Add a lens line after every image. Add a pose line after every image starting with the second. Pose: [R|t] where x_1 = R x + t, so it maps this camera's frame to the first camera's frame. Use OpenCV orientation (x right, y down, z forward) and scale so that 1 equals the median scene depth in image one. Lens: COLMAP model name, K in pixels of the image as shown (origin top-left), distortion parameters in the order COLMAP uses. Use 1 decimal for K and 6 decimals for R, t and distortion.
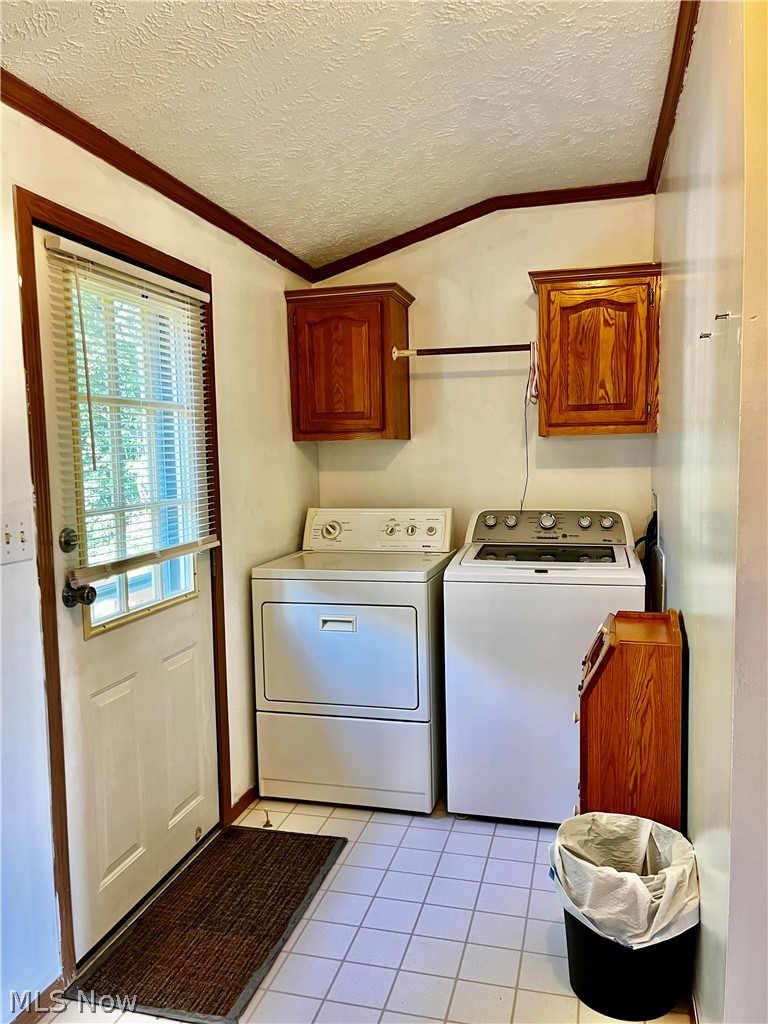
lens RADIAL K [[785.9, 0, 383.4], [0, 785.9, 514.9], [0, 0, 1]] dist [0.043332, -0.034137]
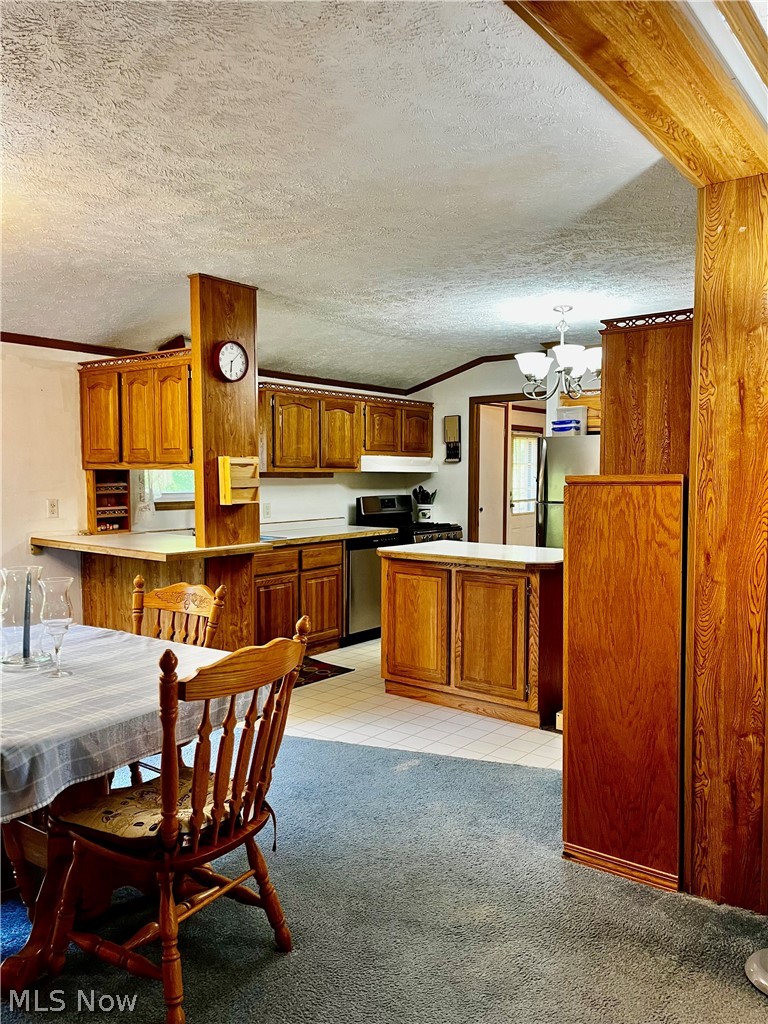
lens RADIAL K [[785.9, 0, 385.5], [0, 785.9, 510.8], [0, 0, 1]] dist [0.043332, -0.034137]
pose [[0.917989, 0.045995, -0.393929, 0.659736], [-0.055640, 0.998365, -0.013091, 0.193669], [0.392683, 0.033936, 0.919048, -3.042130]]
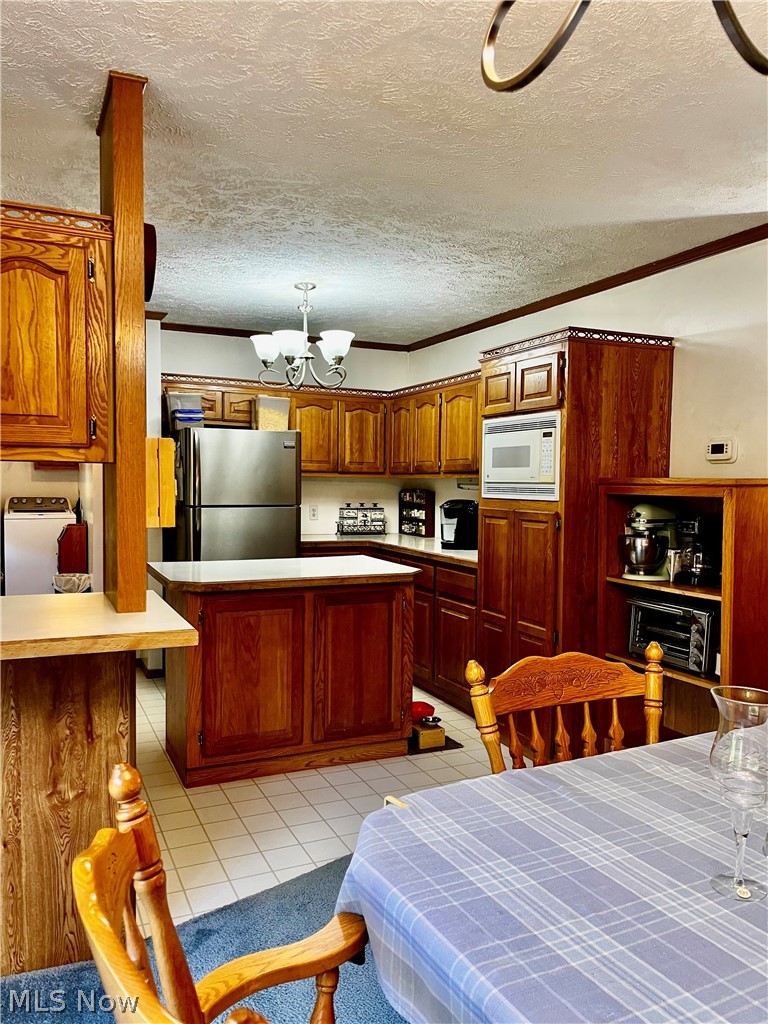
lens RADIAL K [[785.9, 0, 387.2], [0, 785.9, 517.7], [0, 0, 1]] dist [0.043332, -0.034137]
pose [[0.763971, -0.003672, 0.645241, -0.839140], [0.020170, 0.999631, -0.018193, 0.184232], [-0.644936, 0.026913, 0.763763, -2.452516]]
